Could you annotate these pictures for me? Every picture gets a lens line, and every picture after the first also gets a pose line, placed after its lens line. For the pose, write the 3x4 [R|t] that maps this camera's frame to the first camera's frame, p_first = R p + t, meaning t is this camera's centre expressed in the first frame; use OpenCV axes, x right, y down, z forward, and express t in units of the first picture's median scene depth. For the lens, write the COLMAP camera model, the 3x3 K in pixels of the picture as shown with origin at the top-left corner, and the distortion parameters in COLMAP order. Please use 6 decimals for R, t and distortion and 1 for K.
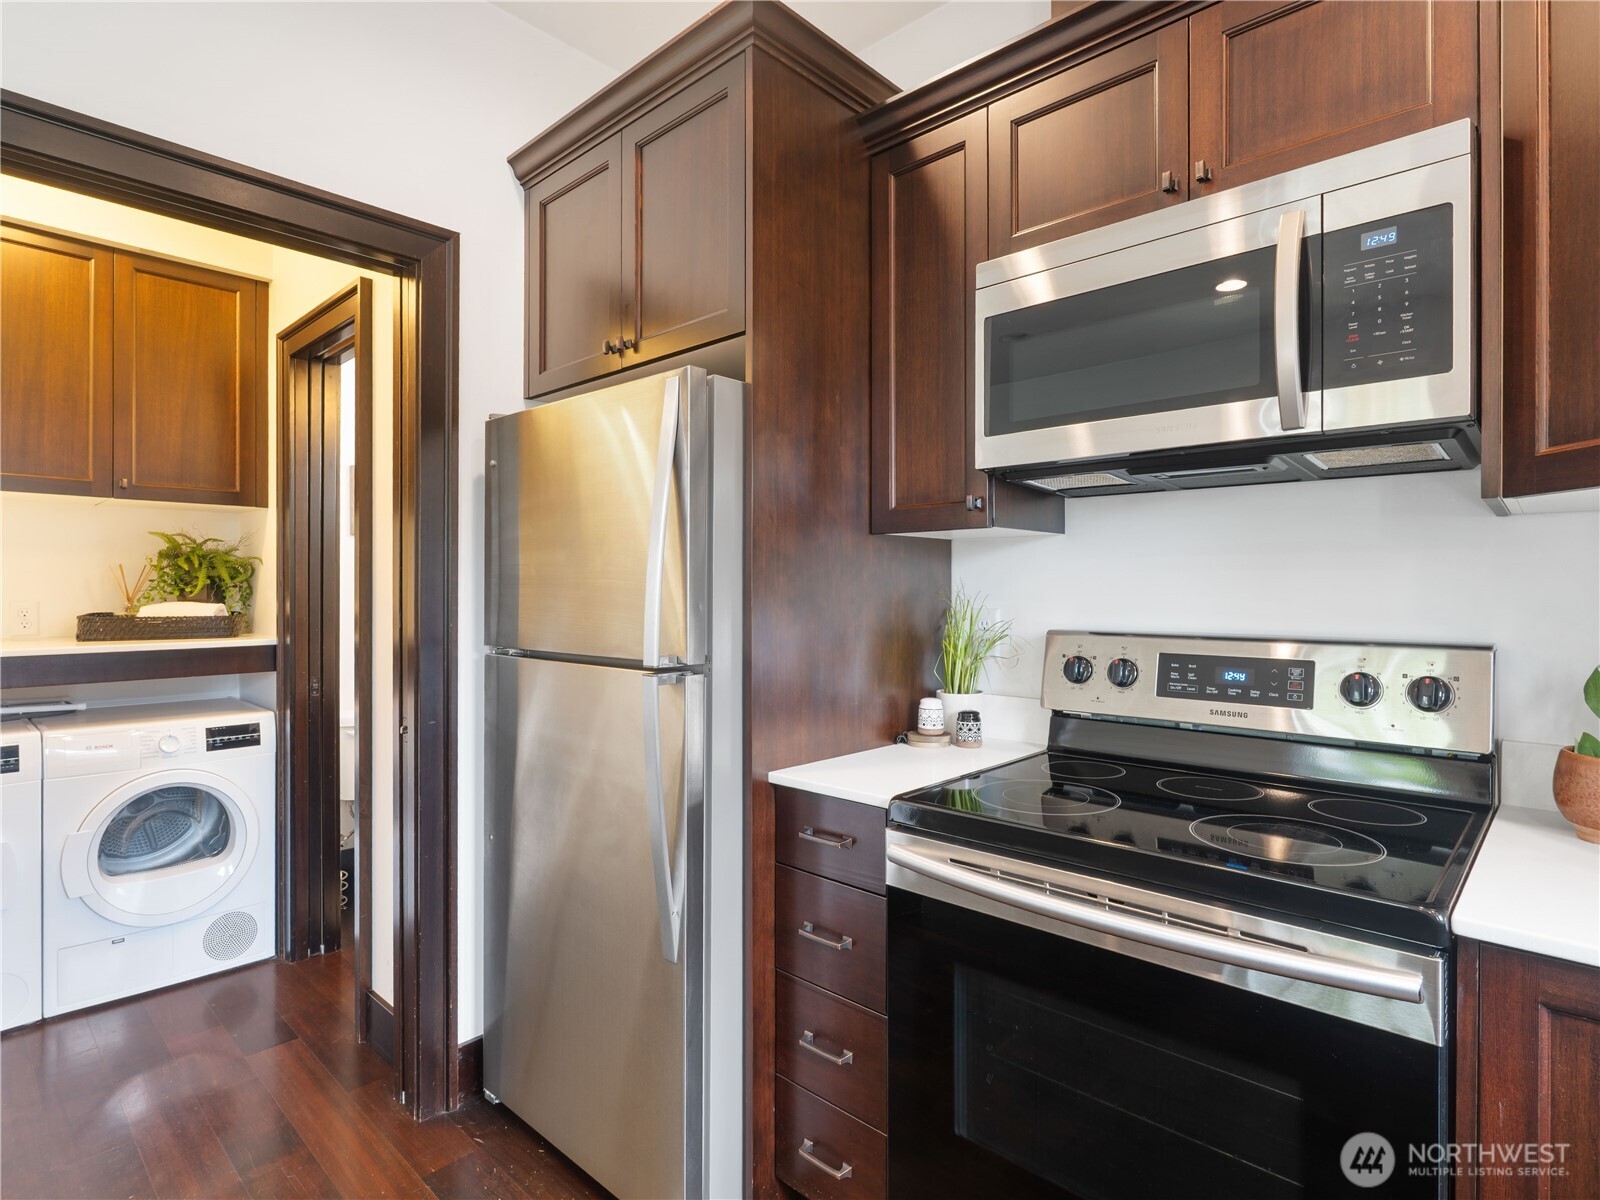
lens RADIAL K [[836.0, 0, 798.6], [0, 836.0, 578.5], [0, 0, 1]] dist [-0.005358, -0.001662]
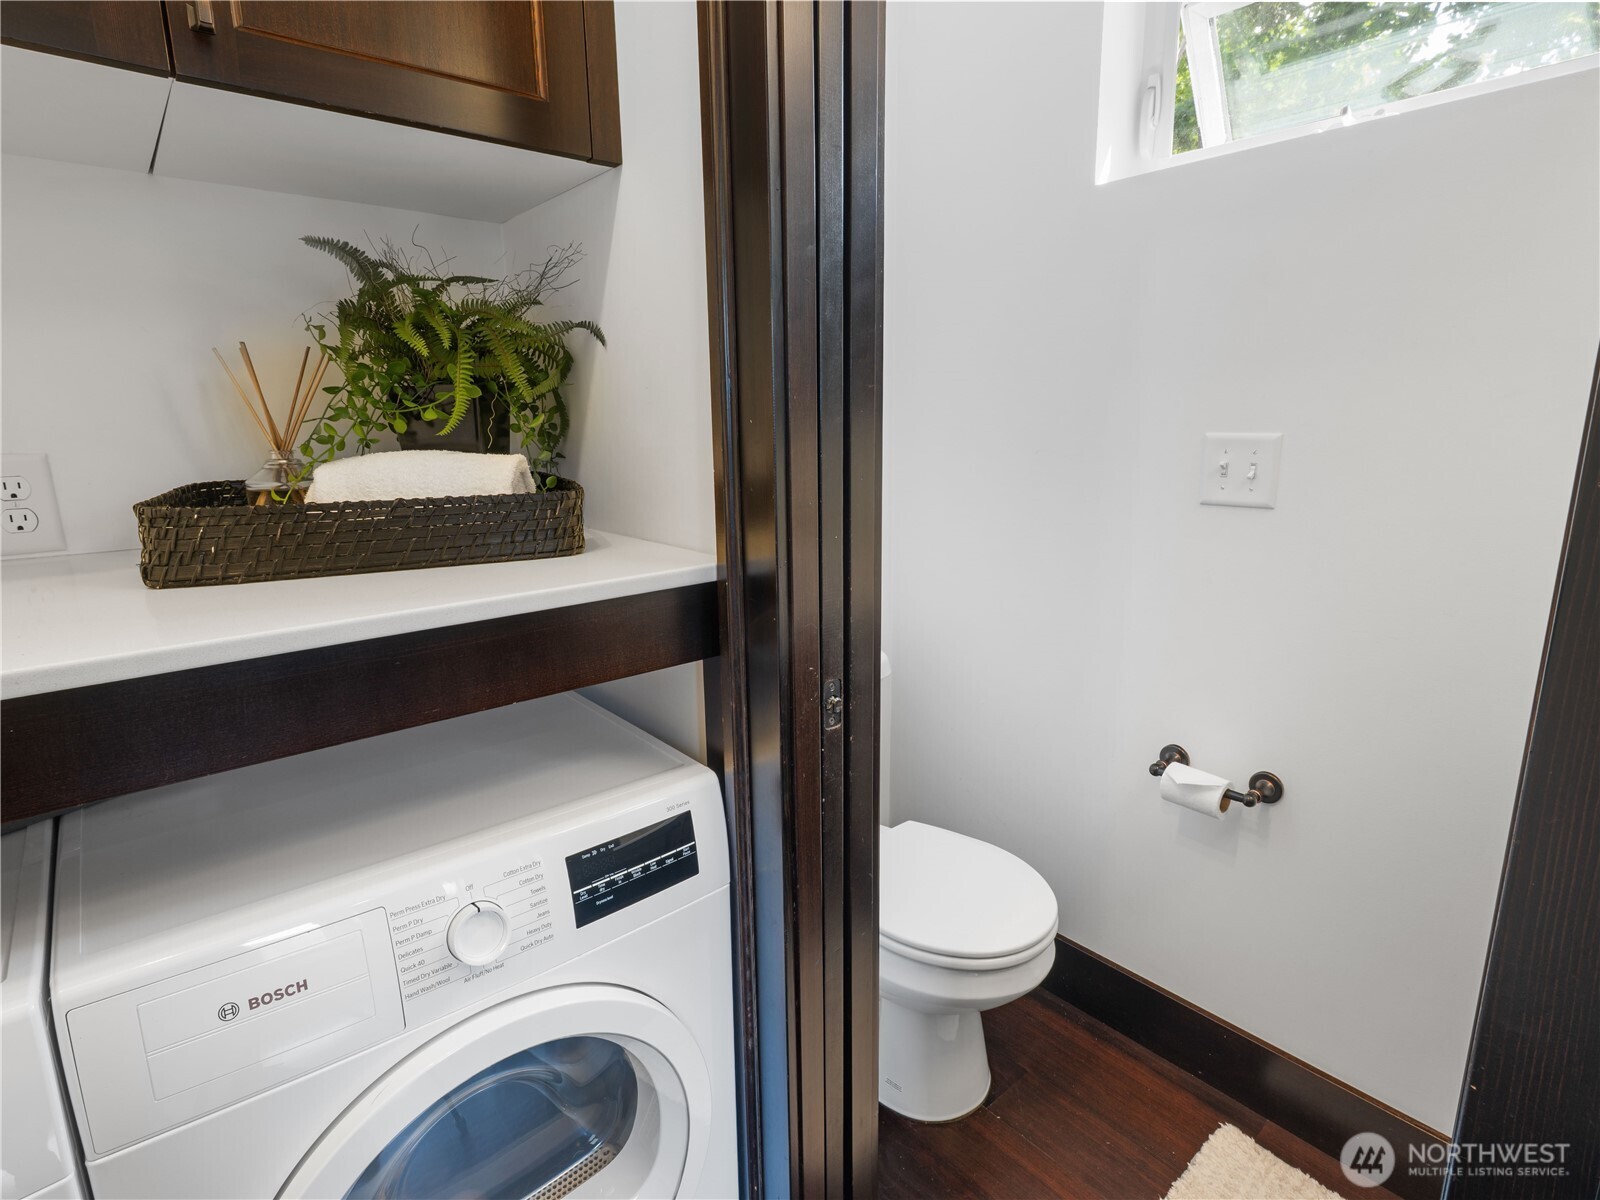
lens RADIAL K [[836.0, 0, 806.1], [0, 836.0, 592.8], [0, 0, 1]] dist [-0.005358, -0.001662]
pose [[0.992767, 0.008941, -0.119726, -0.533205], [0.016683, 0.977275, 0.211317, 0.014761], [0.118895, -0.211786, 0.970057, 0.661812]]
